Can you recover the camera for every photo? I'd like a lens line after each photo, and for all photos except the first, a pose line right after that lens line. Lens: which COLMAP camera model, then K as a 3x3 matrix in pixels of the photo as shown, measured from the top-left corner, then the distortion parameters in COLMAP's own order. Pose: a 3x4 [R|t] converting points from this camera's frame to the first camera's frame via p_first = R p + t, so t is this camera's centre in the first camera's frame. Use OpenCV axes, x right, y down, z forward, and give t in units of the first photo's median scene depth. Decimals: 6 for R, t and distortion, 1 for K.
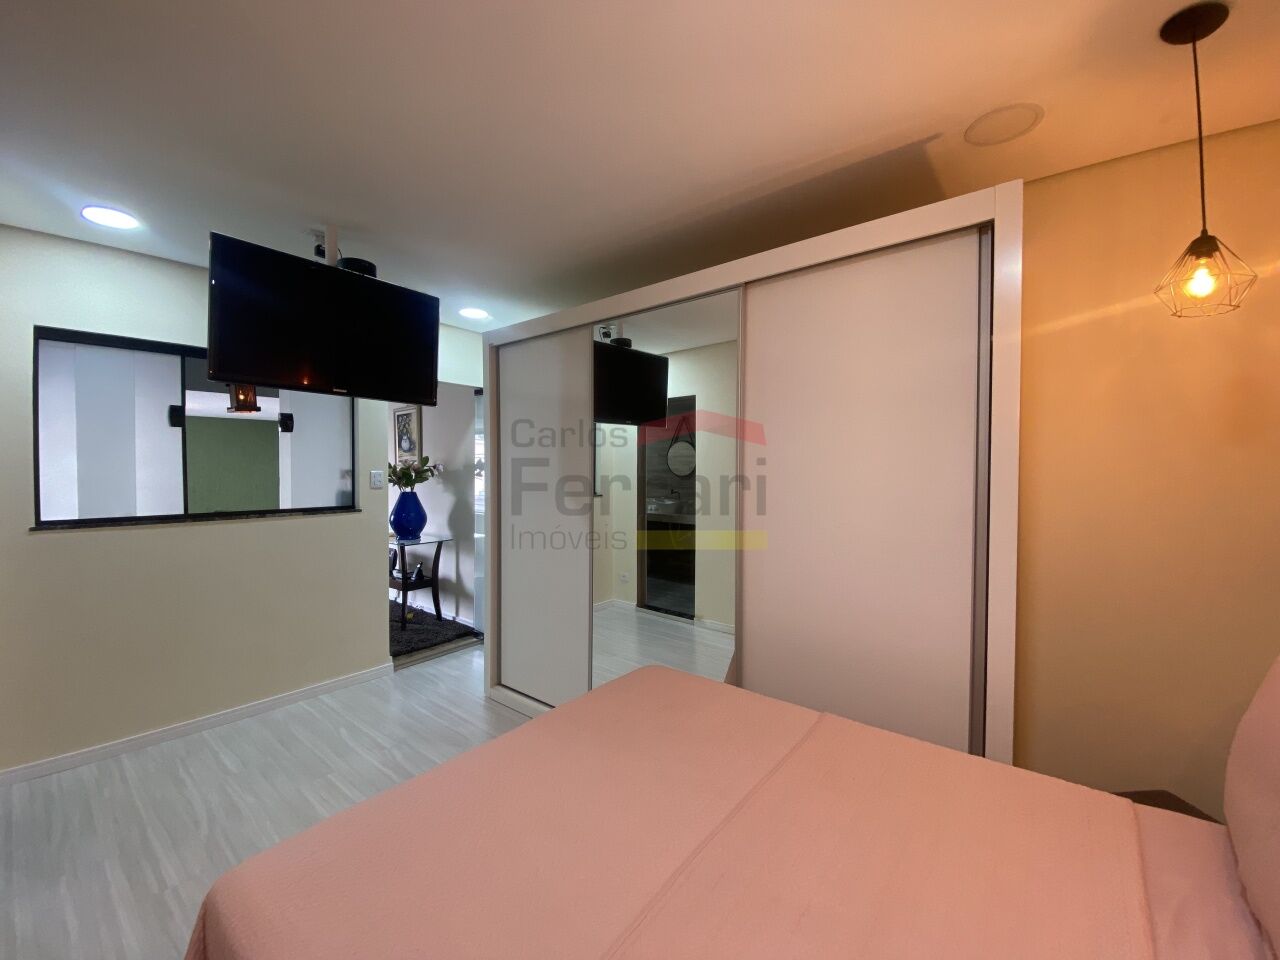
lens RADIAL K [[527.5, 0, 643.6], [0, 527.5, 478.2], [0, 0, 1]] dist [-0.003448, -0.000739]
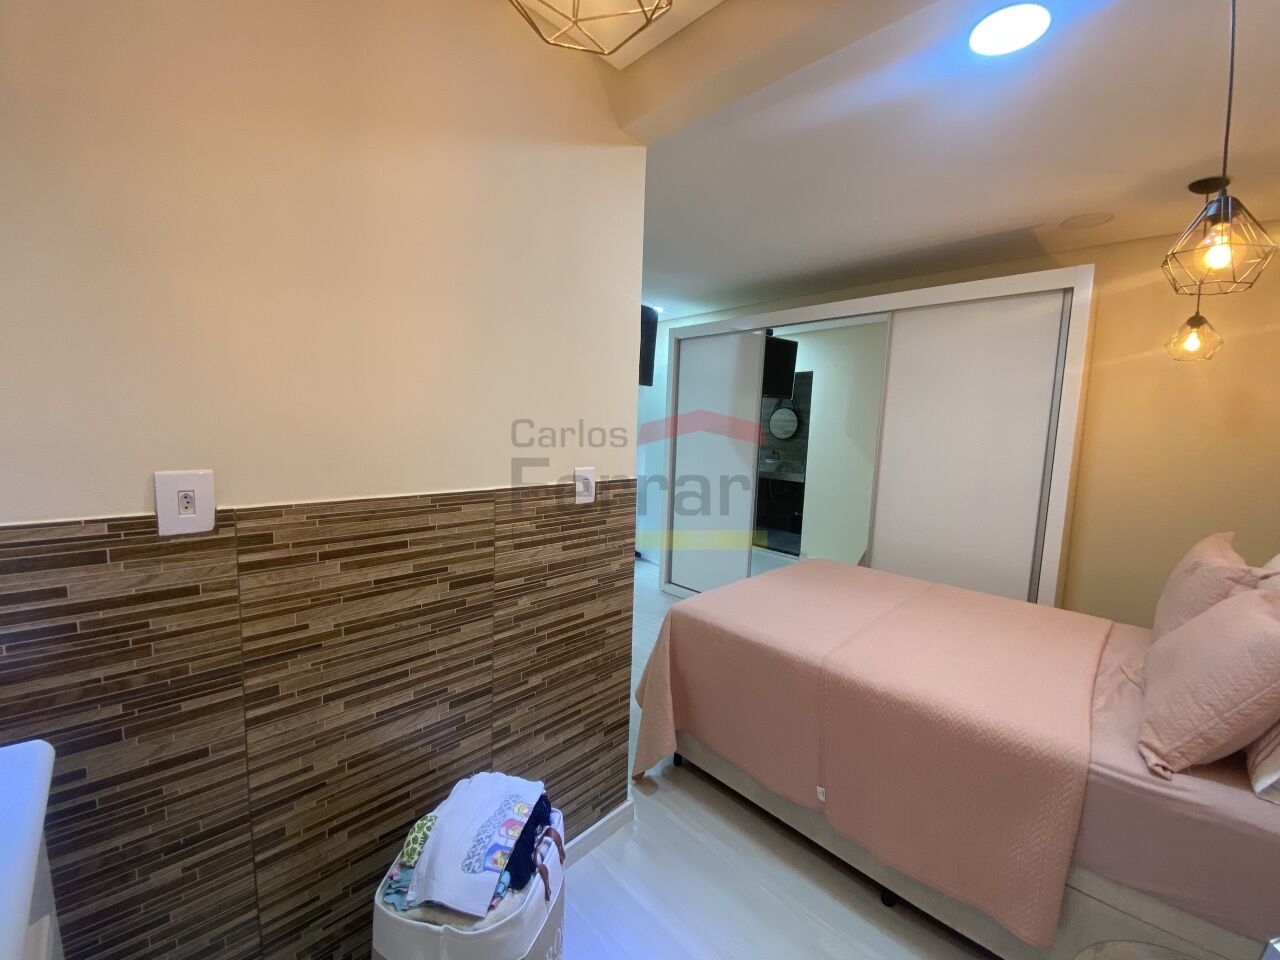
lens RADIAL K [[499.4, 0, 641.4], [0, 499.4, 485.6], [0, 0, 1]] dist [0.000803, -0.004914]
pose [[0.992855, 0.039425, -0.112628, -0.277147], [-0.029046, 0.995303, 0.092352, 0.008761], [0.115740, -0.088420, 0.989336, -0.432127]]
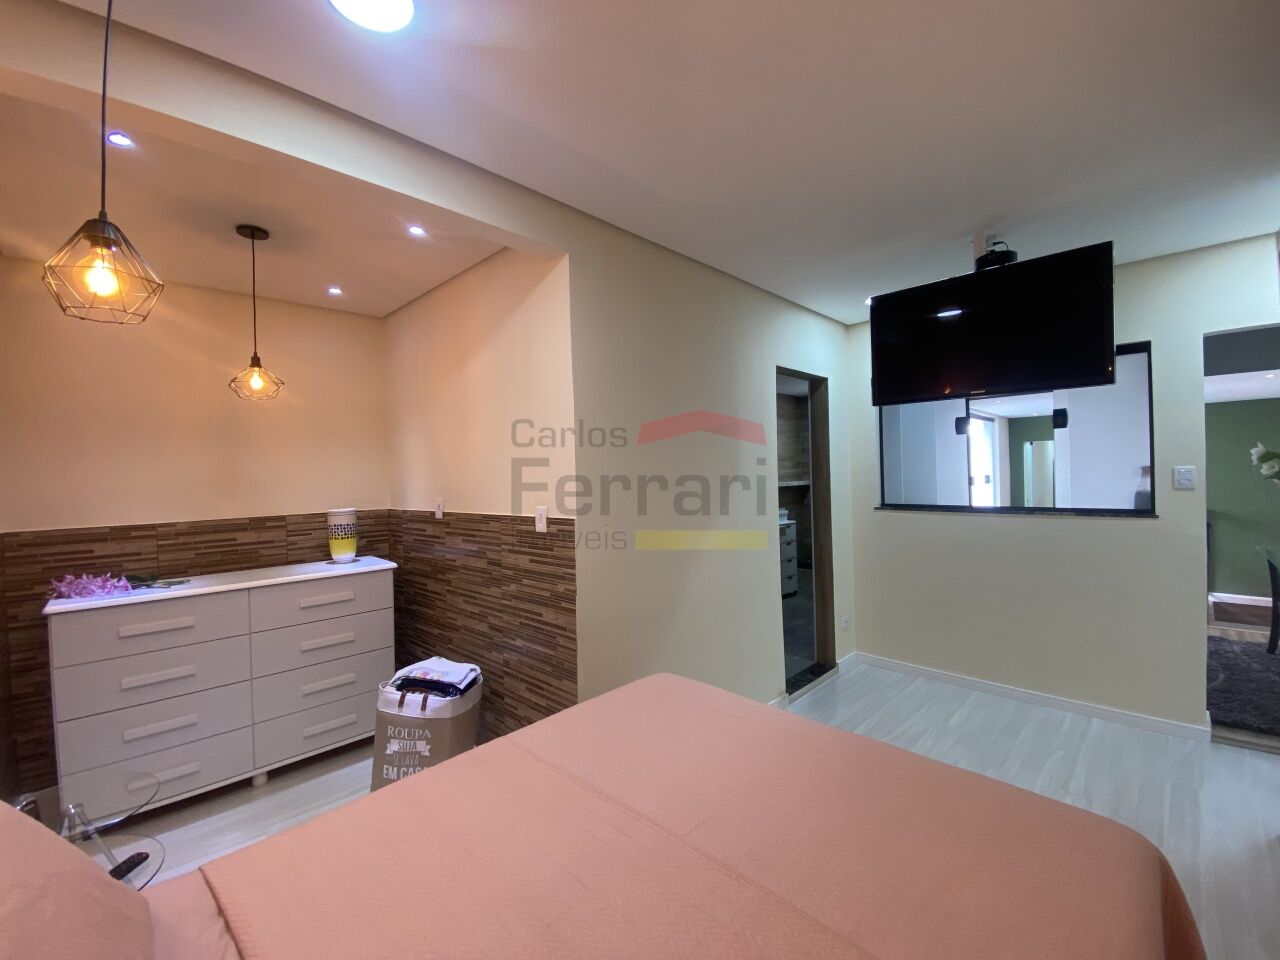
lens RADIAL K [[527.5, 0, 643.6], [0, 527.5, 478.2], [0, 0, 1]] dist [-0.003448, -0.000739]
pose [[-0.101850, 0.005088, -0.994787, 0.438320], [0.005192, 0.999976, 0.004583, -0.005835], [0.994786, -0.004698, -0.101874, 0.403525]]
